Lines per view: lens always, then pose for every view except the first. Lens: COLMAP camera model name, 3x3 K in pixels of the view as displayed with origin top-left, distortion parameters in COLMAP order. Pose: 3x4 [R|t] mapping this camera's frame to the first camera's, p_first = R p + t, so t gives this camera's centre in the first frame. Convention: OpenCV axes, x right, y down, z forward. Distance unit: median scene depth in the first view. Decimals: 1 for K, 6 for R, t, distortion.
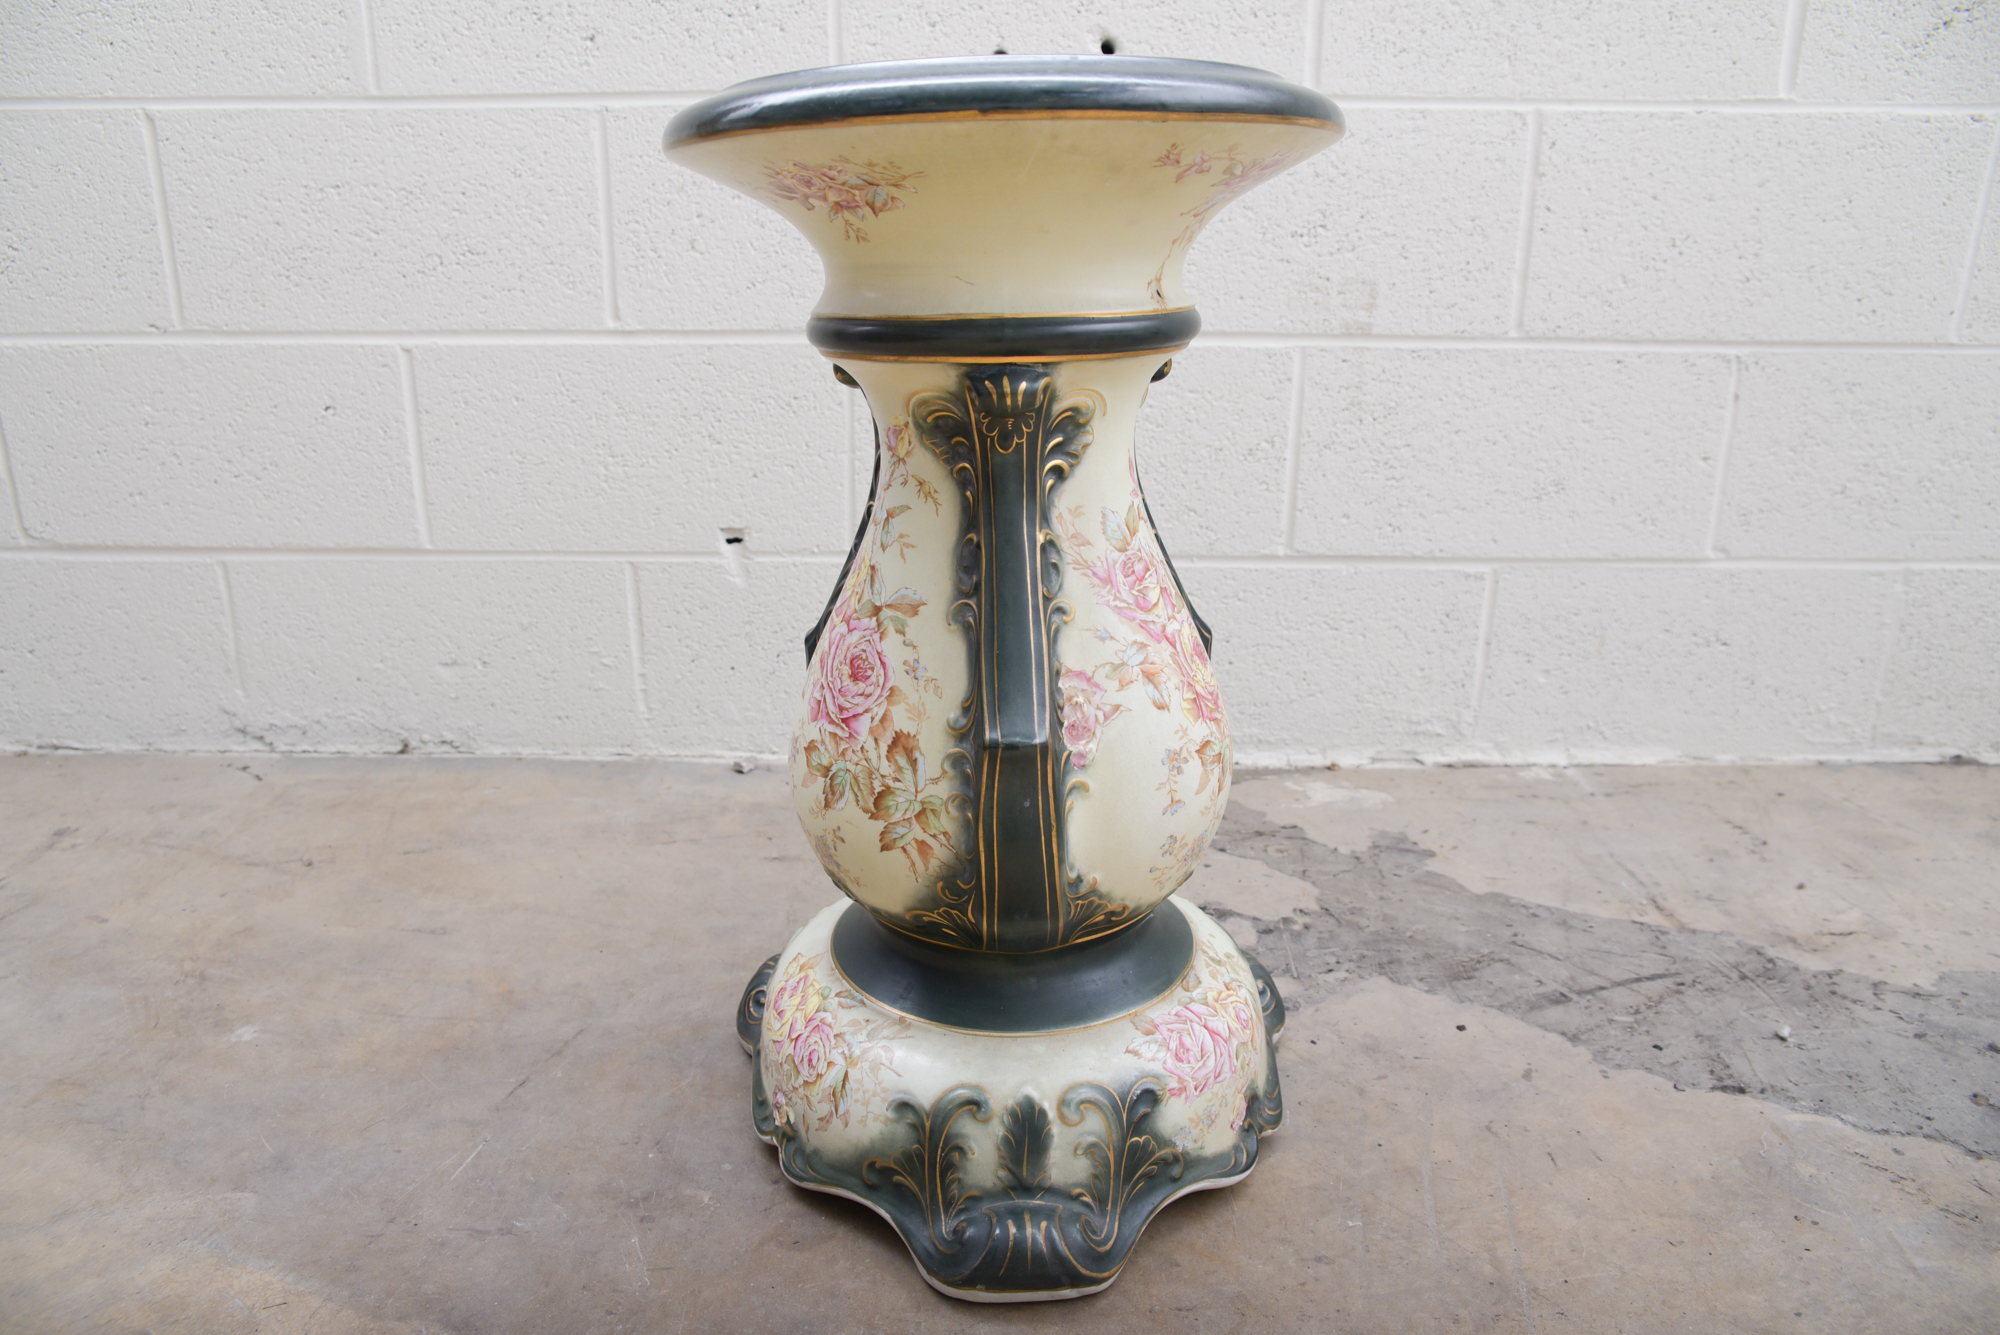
lens RADIAL K [[1398.2, 0, 992.4], [0, 1398.2, 676.6], [0, 0, 1]] dist [-0.123009, 0.093614]
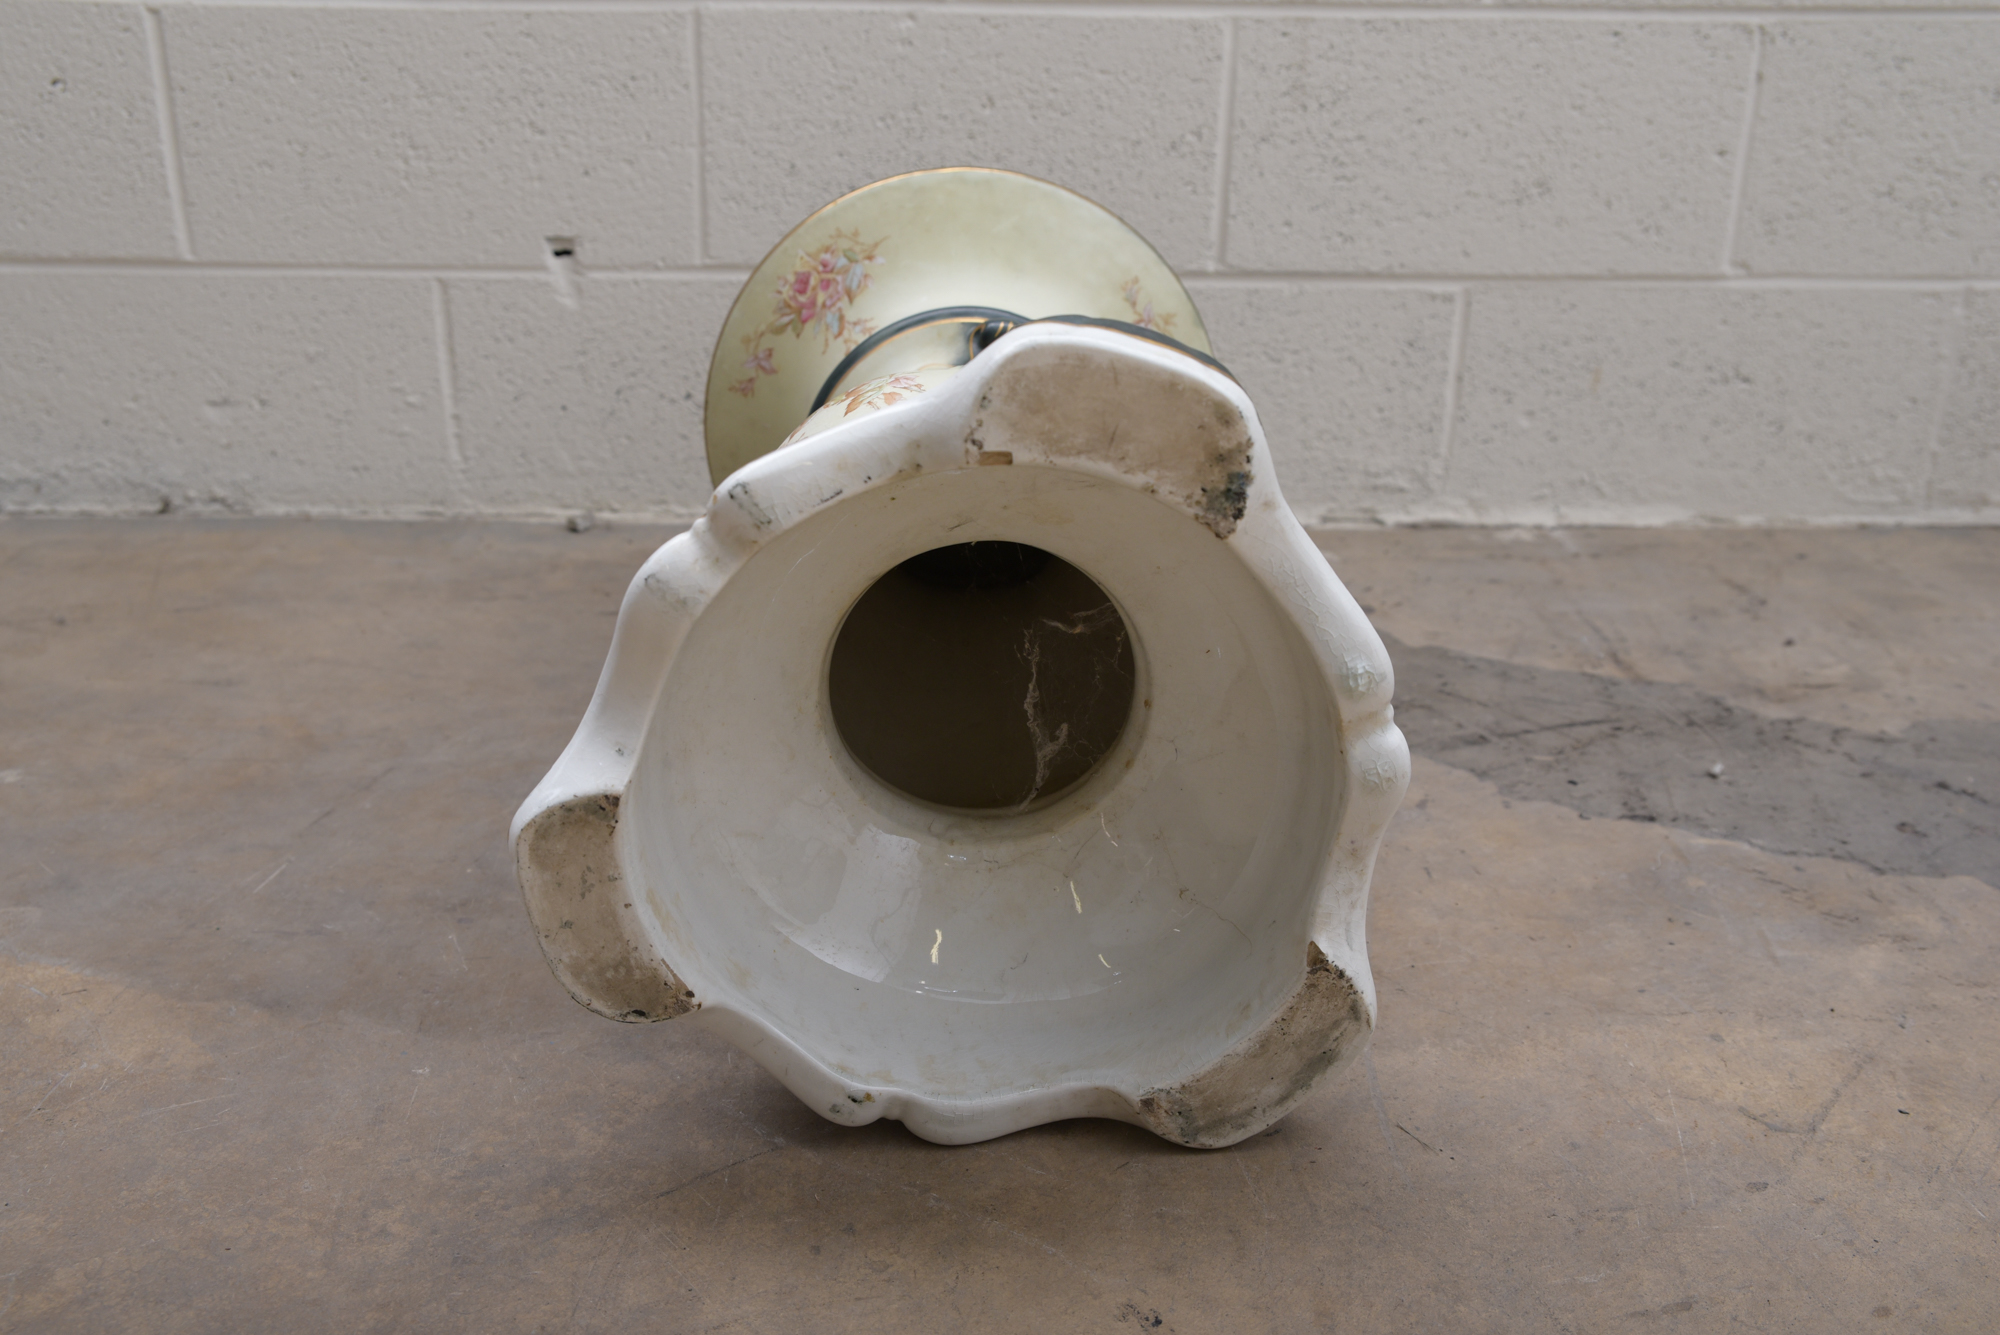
lens RADIAL K [[1938.6, 0, 993.5], [0, 1938.6, 684.2], [0, 0, 1]] dist [-0.064872, 0.116813]
pose [[0.999732, -0.001117, 0.023116, 0.049047], [-0.000684, 0.996974, 0.077735, 0.074103], [-0.023133, -0.077730, 0.996706, -0.195173]]
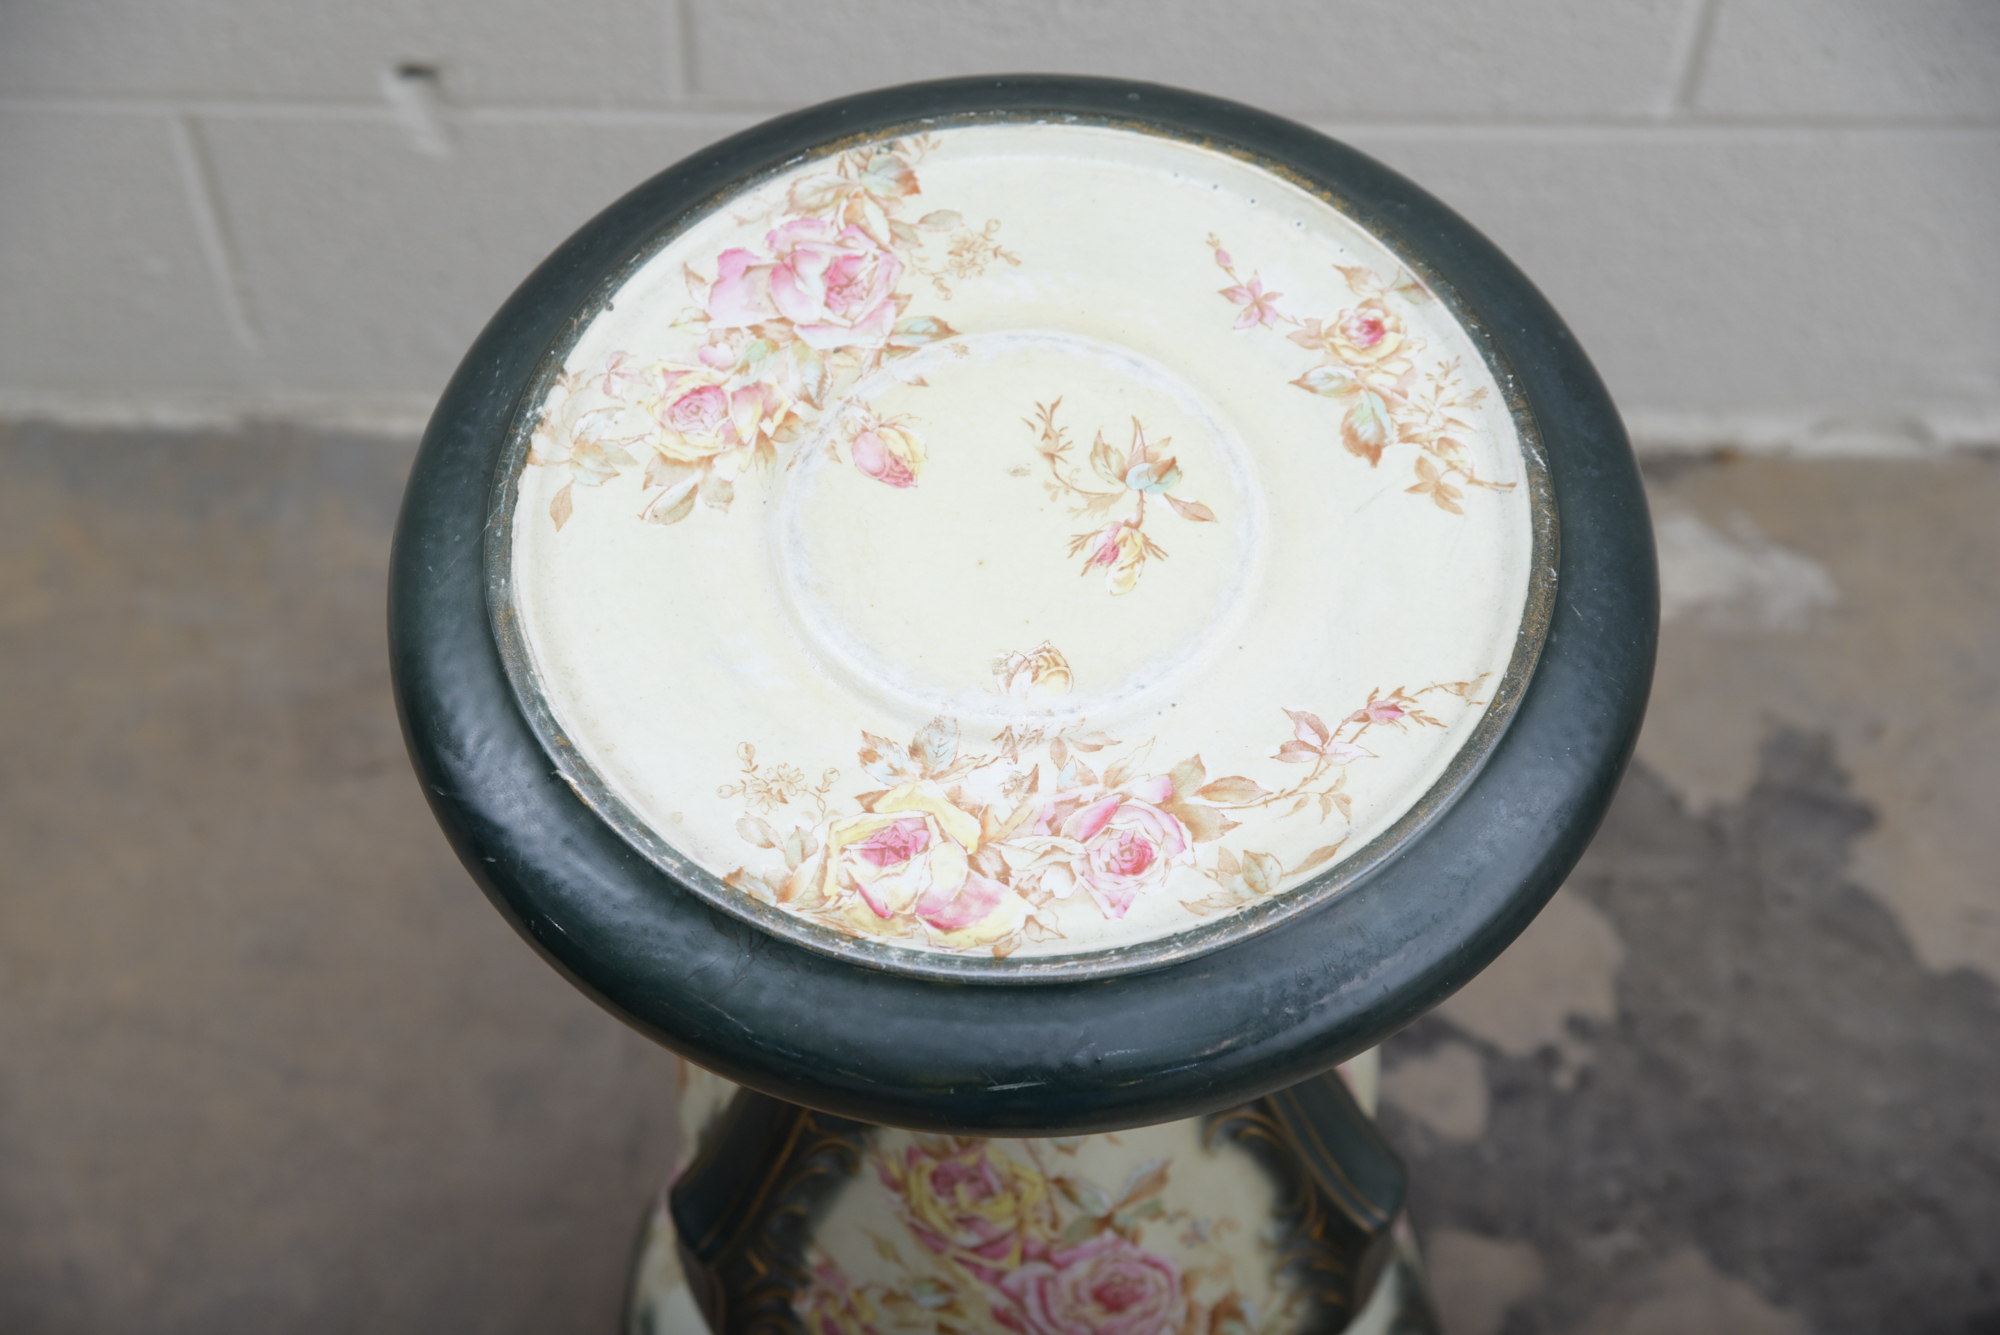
lens RADIAL K [[3575.7, 0, 993.0], [0, 3575.7, 690.0], [0, 0, 1]] dist [0.199658, -0.025870]
pose [[0.999996, 0.000643, -0.002930, -0.000658], [0.001311, 0.784700, 0.619875, -0.675603], [0.002698, -0.619876, 0.784695, -0.014220]]
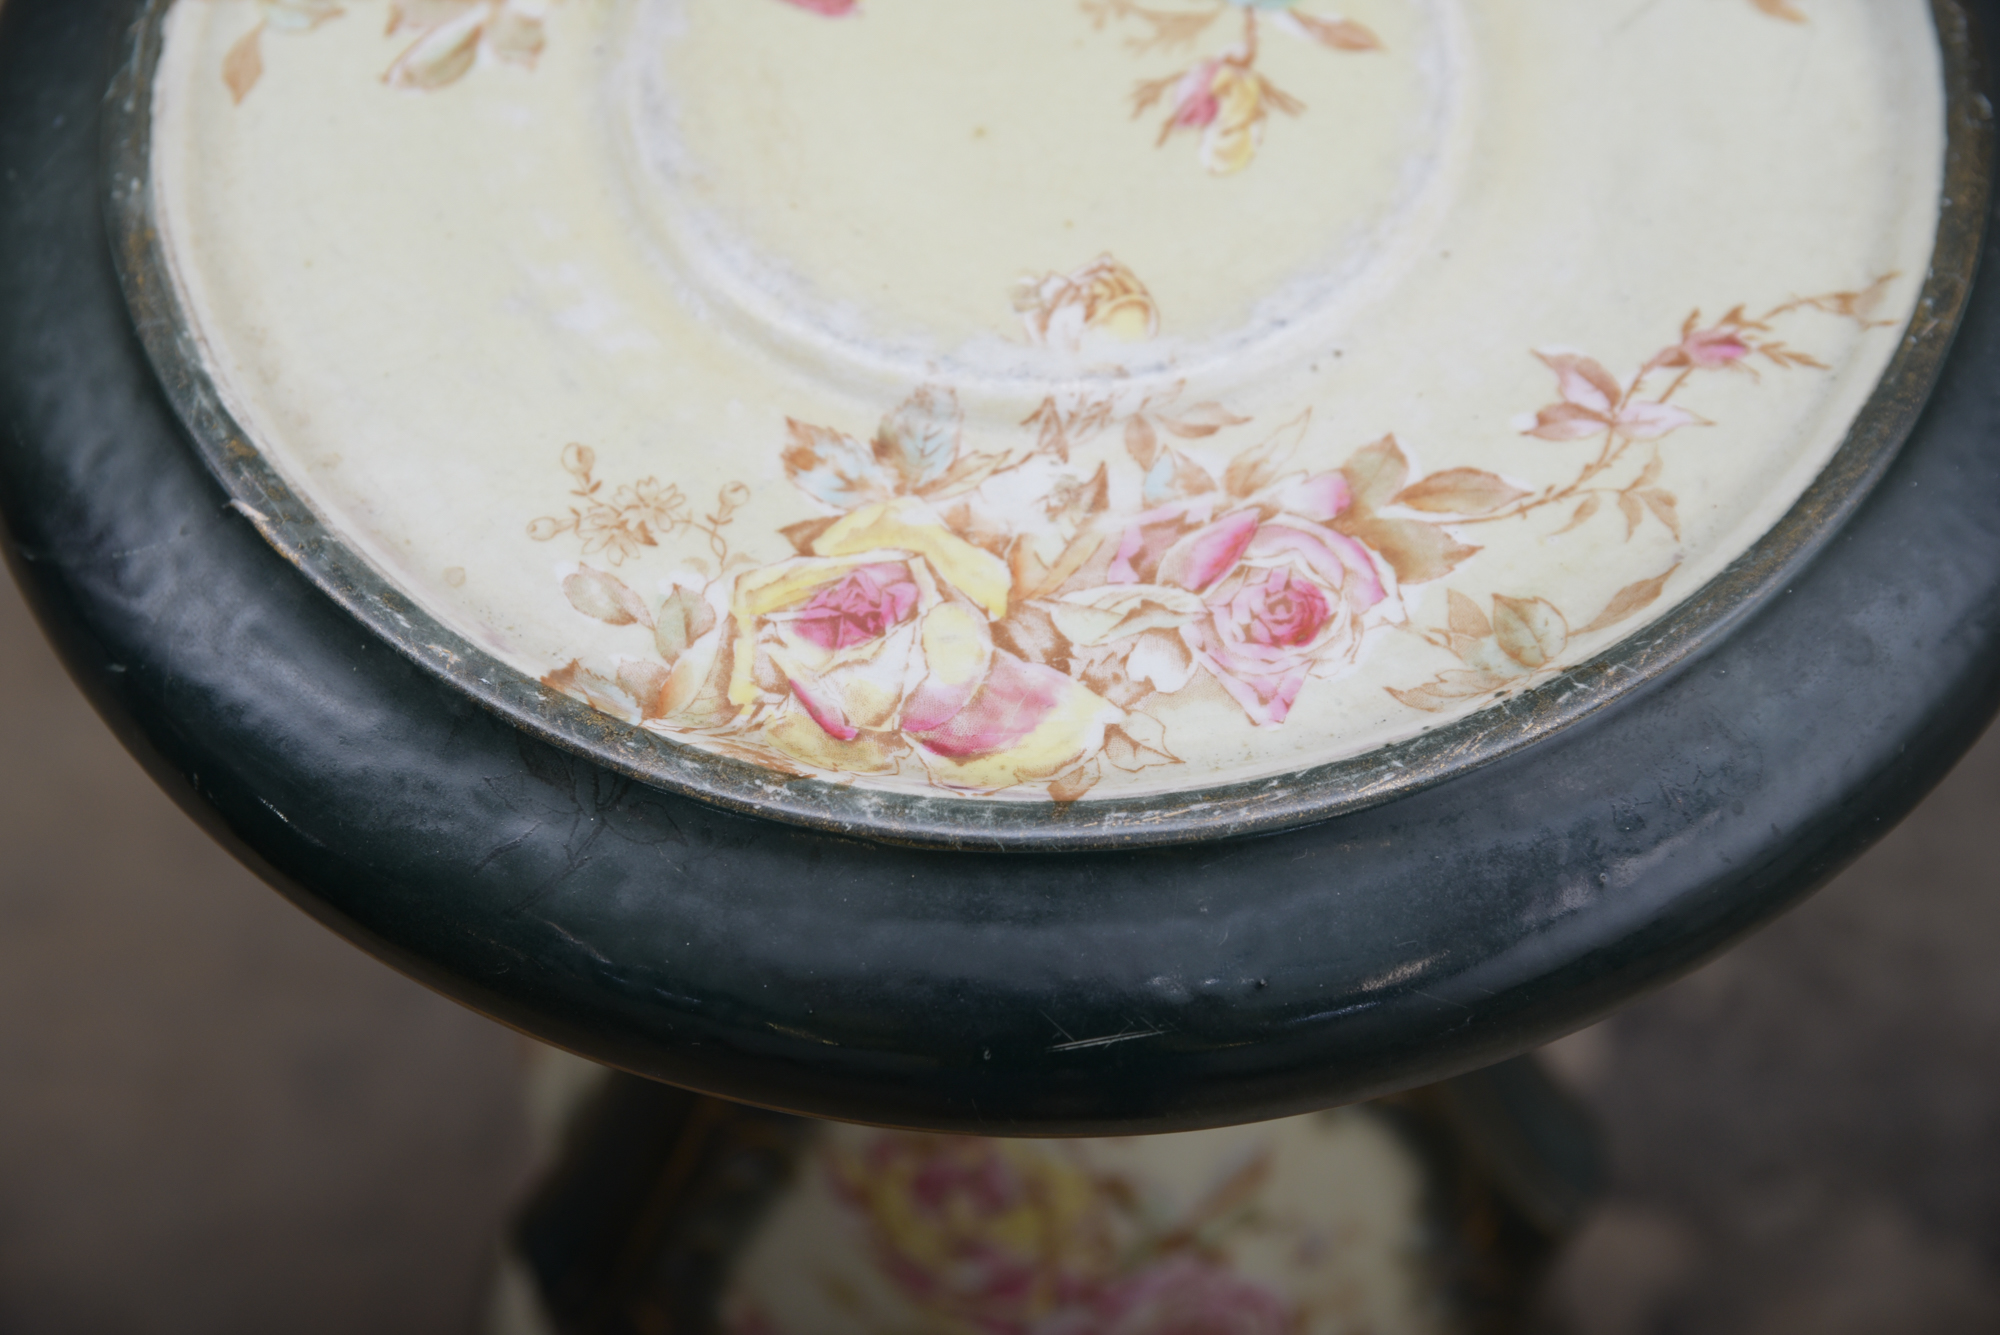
lens RADIAL K [[3479.1, 0, 1000.0], [0, 3479.1, 667.5], [0, 0, 1]] dist [0.096292, 0.060498]
pose [[0.998778, -0.038549, 0.030917, -0.017772], [0.010847, 0.781424, 0.623906, -0.451732], [-0.048211, -0.622809, 0.780887, 0.214297]]
